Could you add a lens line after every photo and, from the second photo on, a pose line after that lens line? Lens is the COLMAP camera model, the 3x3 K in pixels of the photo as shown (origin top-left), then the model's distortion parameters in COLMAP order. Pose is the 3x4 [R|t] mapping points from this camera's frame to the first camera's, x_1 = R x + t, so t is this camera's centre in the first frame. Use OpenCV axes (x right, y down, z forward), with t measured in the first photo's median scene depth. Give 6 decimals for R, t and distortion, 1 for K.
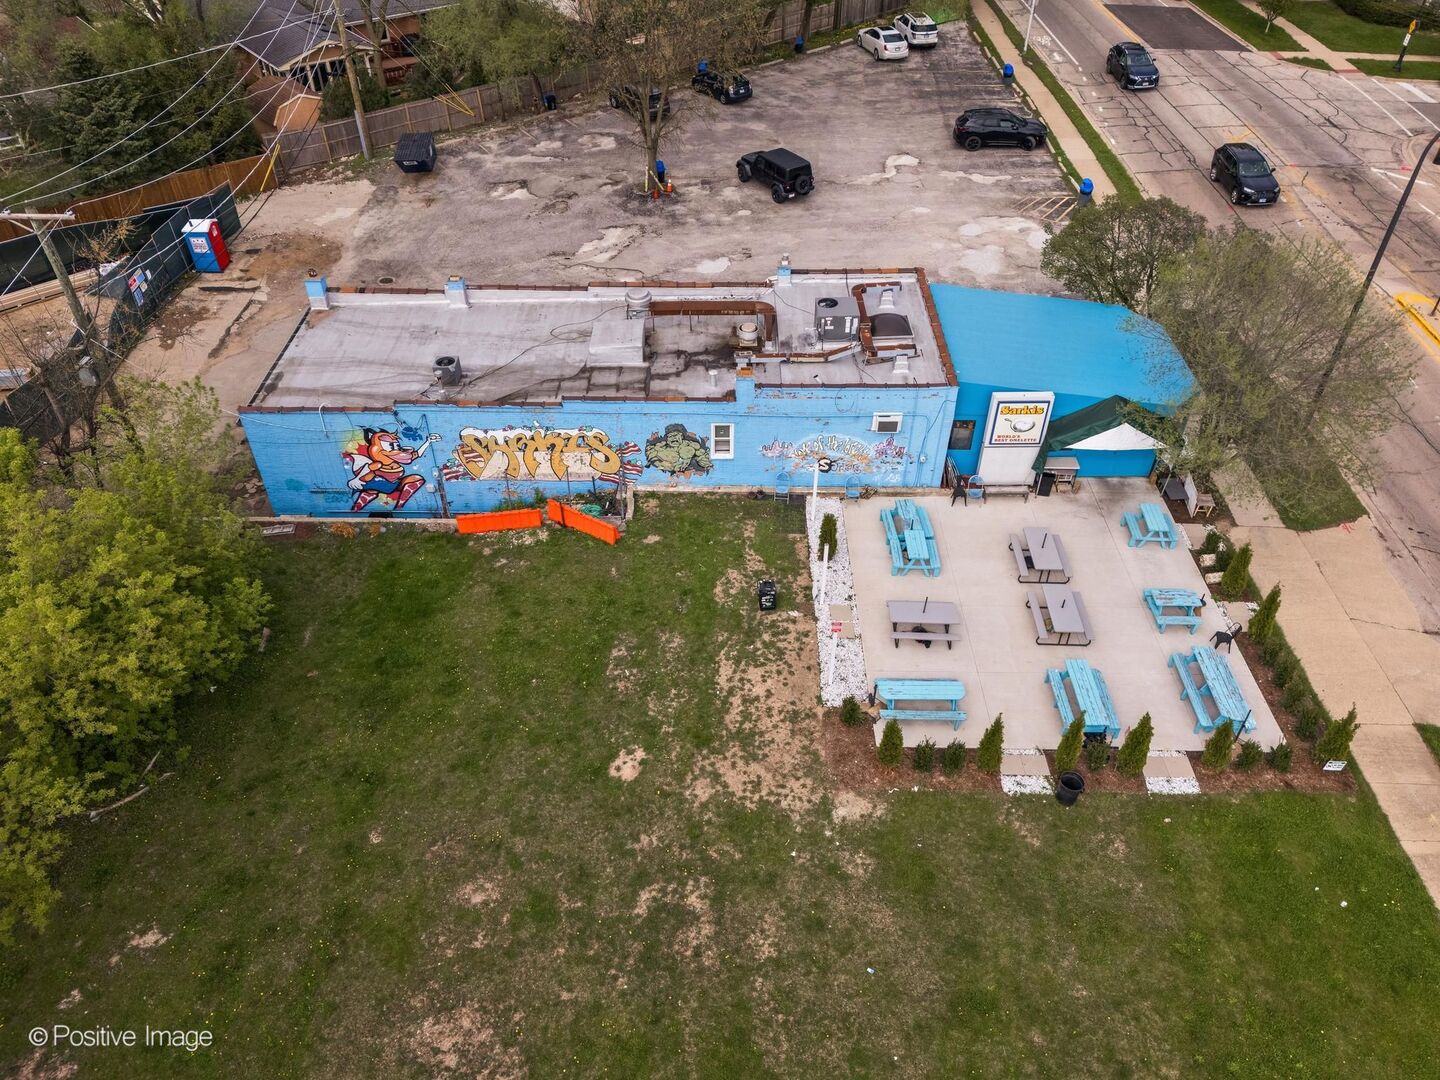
lens RADIAL K [[1052.9, 0, 725.5], [0, 1052.9, 553.2], [0, 0, 1]] dist [0.095777, -0.100650]
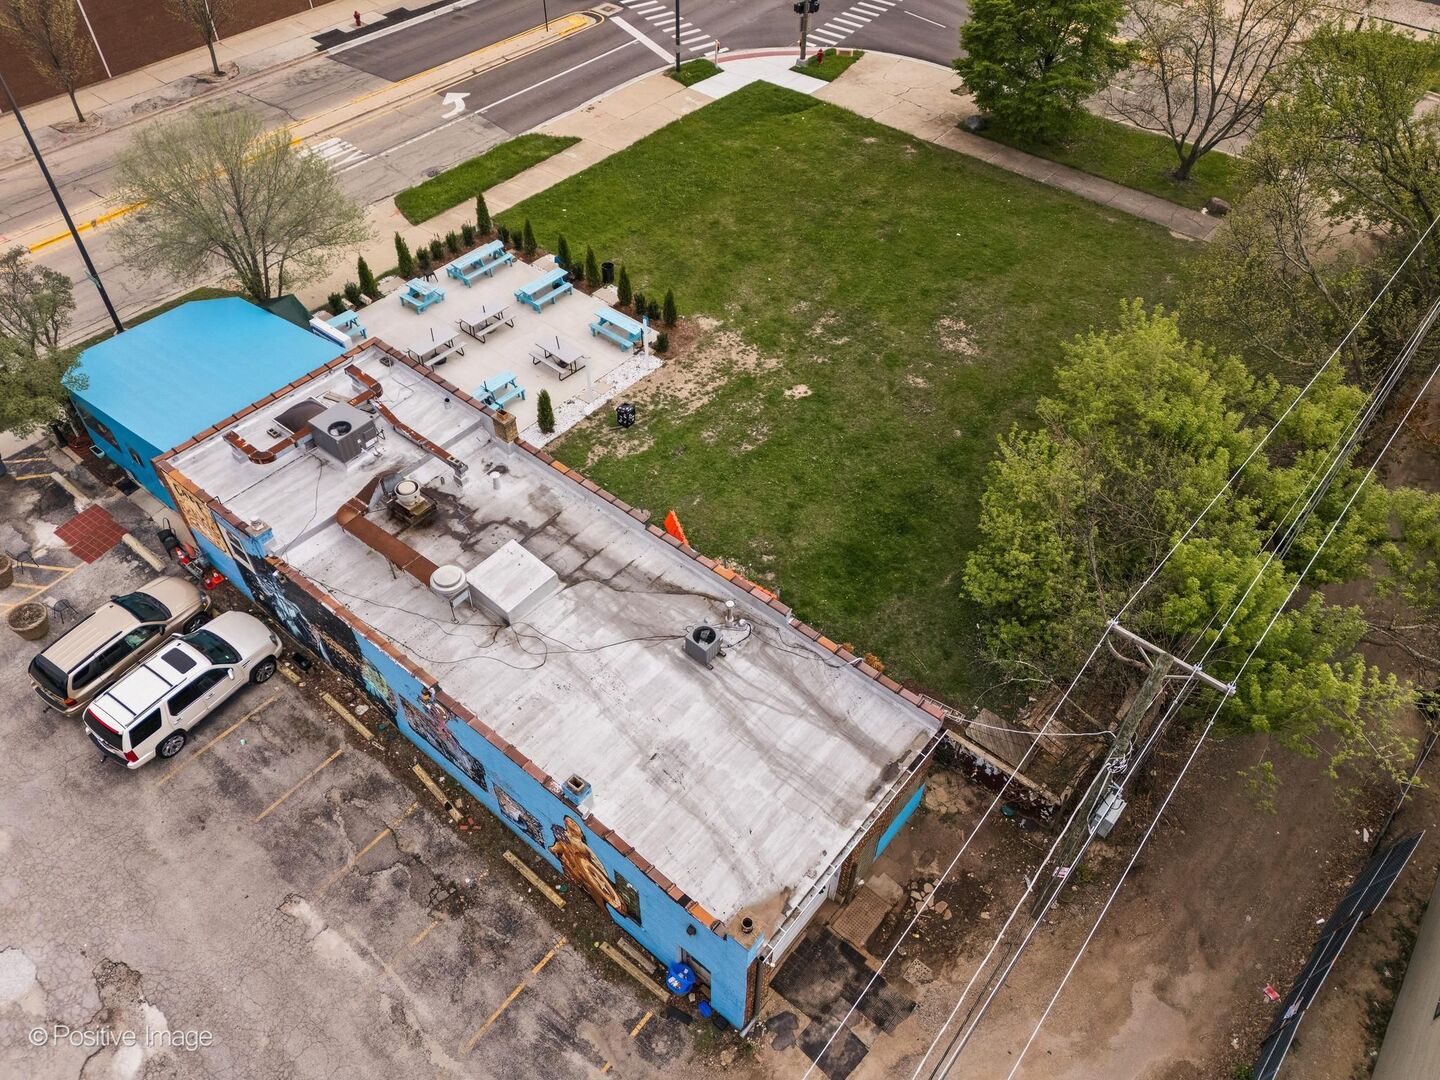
lens RADIAL K [[1052.9, 0, 728.0], [0, 1052.9, 540.3], [0, 0, 1]] dist [0.095777, -0.100650]
pose [[-0.774149, -0.471159, 0.422732, -0.596550], [0.401864, 0.150166, 0.903303, -0.930319], [-0.489079, 0.869172, 0.073092, 0.890925]]
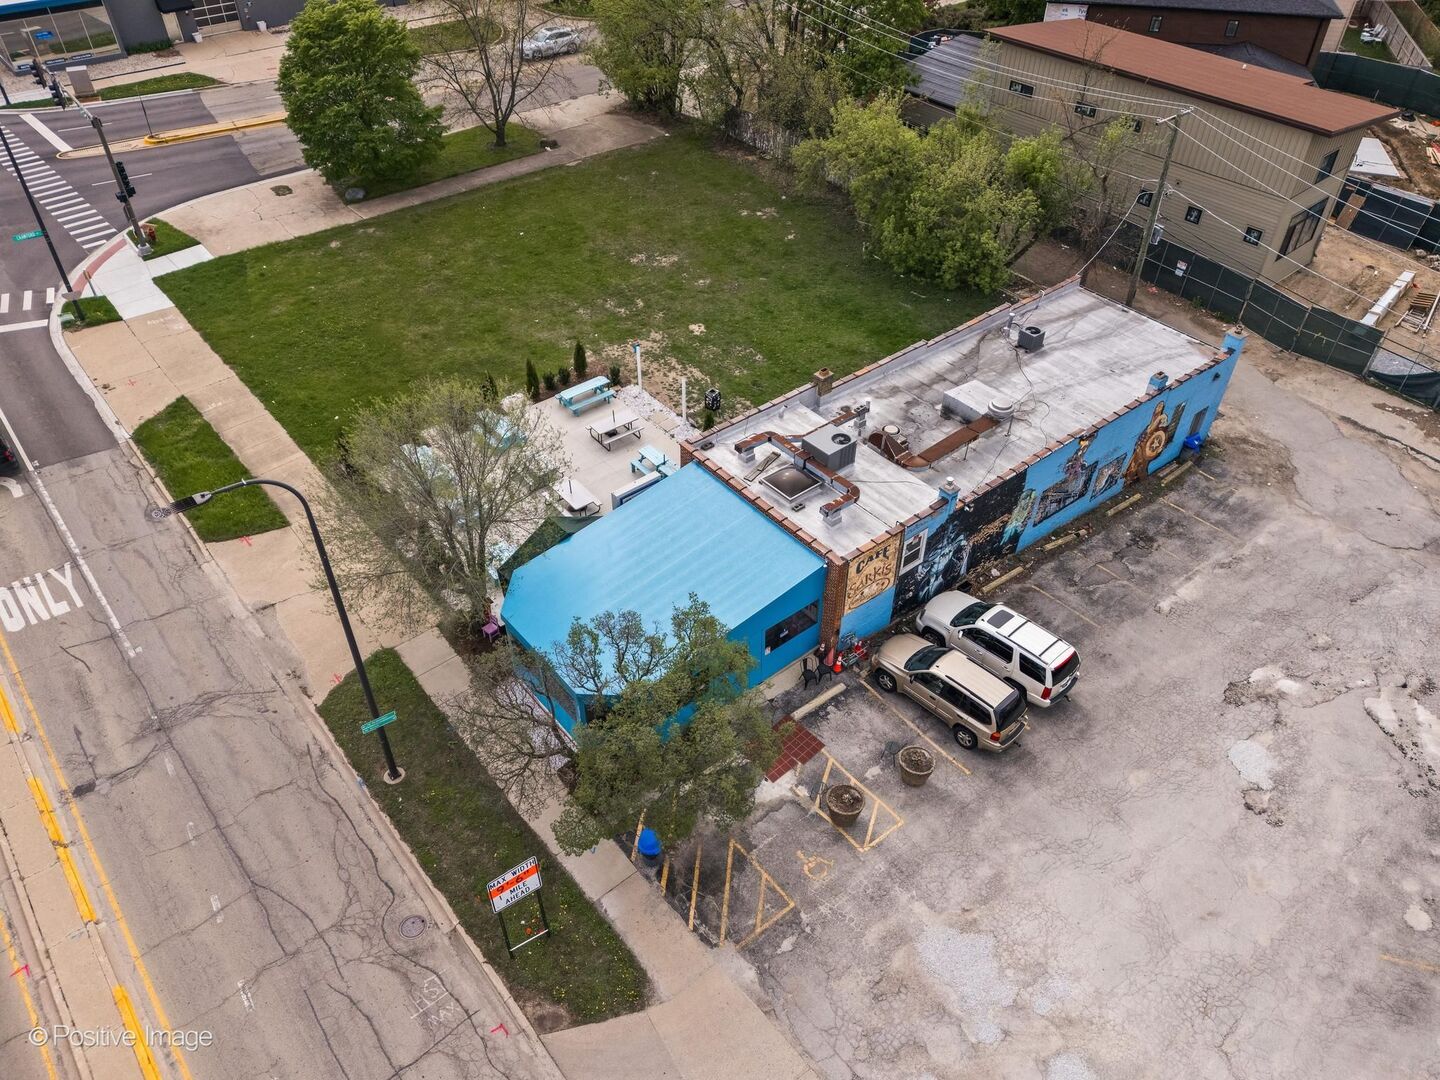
lens RADIAL K [[1052.9, 0, 718.5], [0, 1052.9, 538.2], [0, 0, 1]] dist [0.095777, -0.100650]
pose [[-0.775246, 0.410046, -0.480474, 0.737697], [-0.422125, 0.229542, 0.876995, -1.088118], [0.469897, 0.882708, -0.004861, 1.073241]]
